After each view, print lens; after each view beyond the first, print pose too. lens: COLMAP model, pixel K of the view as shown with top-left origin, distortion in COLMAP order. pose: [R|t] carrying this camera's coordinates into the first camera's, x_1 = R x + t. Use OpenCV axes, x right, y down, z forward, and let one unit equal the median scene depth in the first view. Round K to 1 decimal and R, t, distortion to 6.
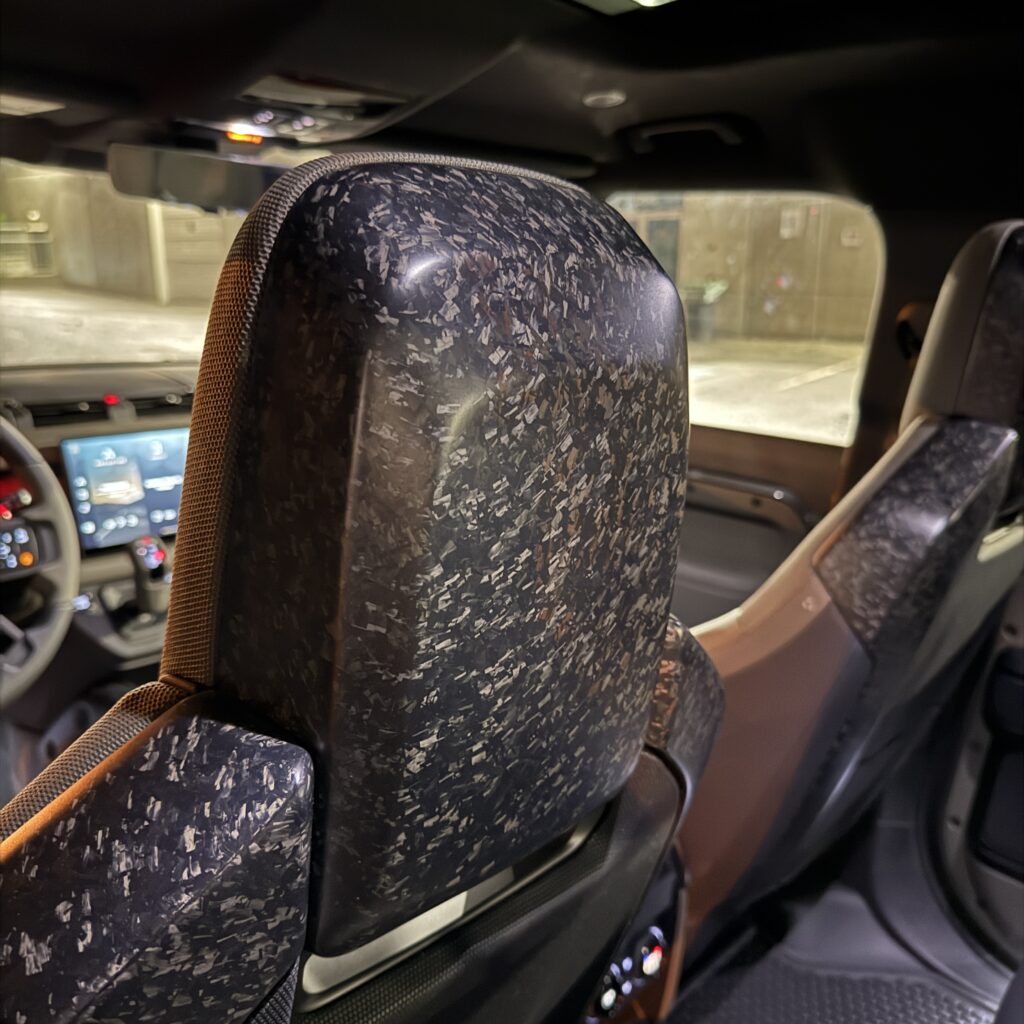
lens RADIAL K [[946.2, 0, 520.2], [0, 946.2, 512.9], [0, 0, 1]] dist [0.162567, -0.343655]
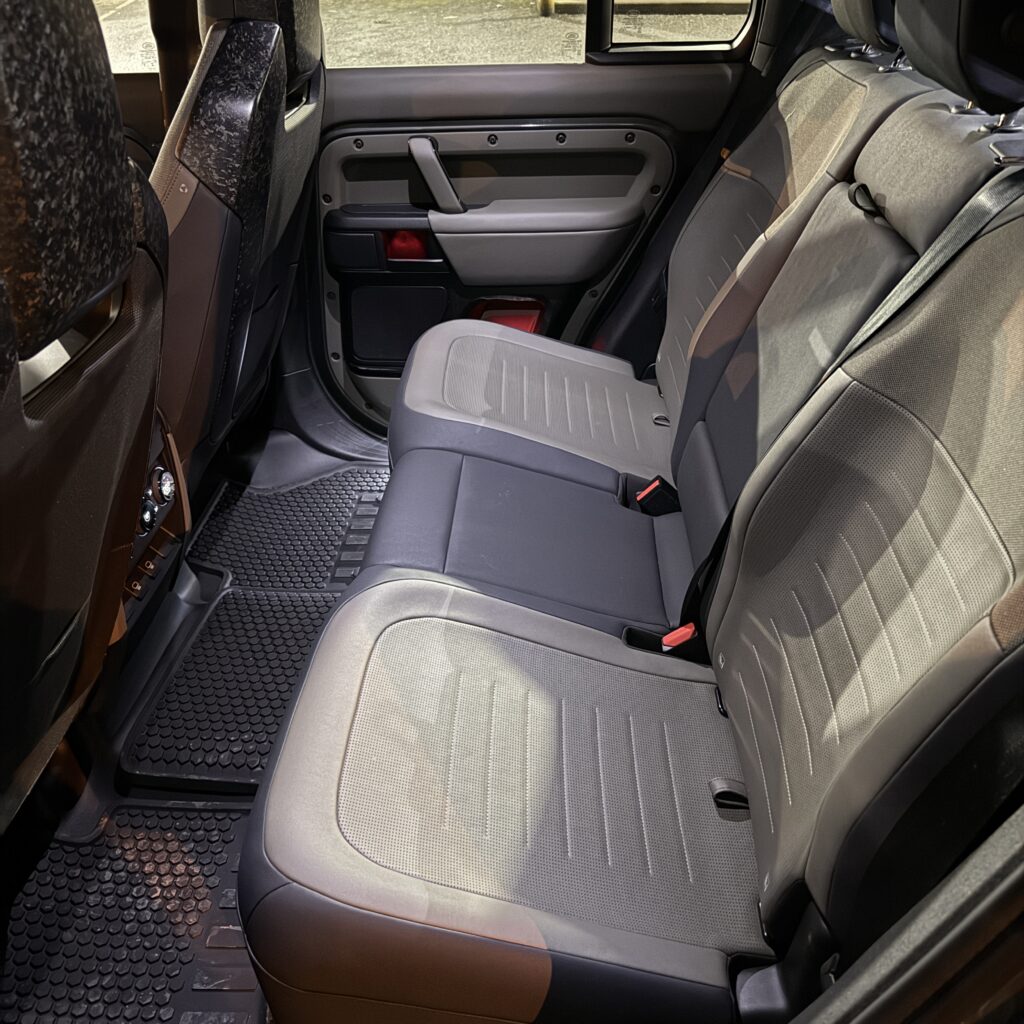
lens RADIAL K [[948.7, 0, 516.8], [0, 948.7, 516.9], [0, 0, 1]] dist [0.130322, -0.212848]
pose [[0.764378, -0.400635, 0.505191, -0.183813], [0.215585, 0.897234, 0.385349, 0.080255], [-0.607659, -0.185640, 0.772197, -0.355013]]
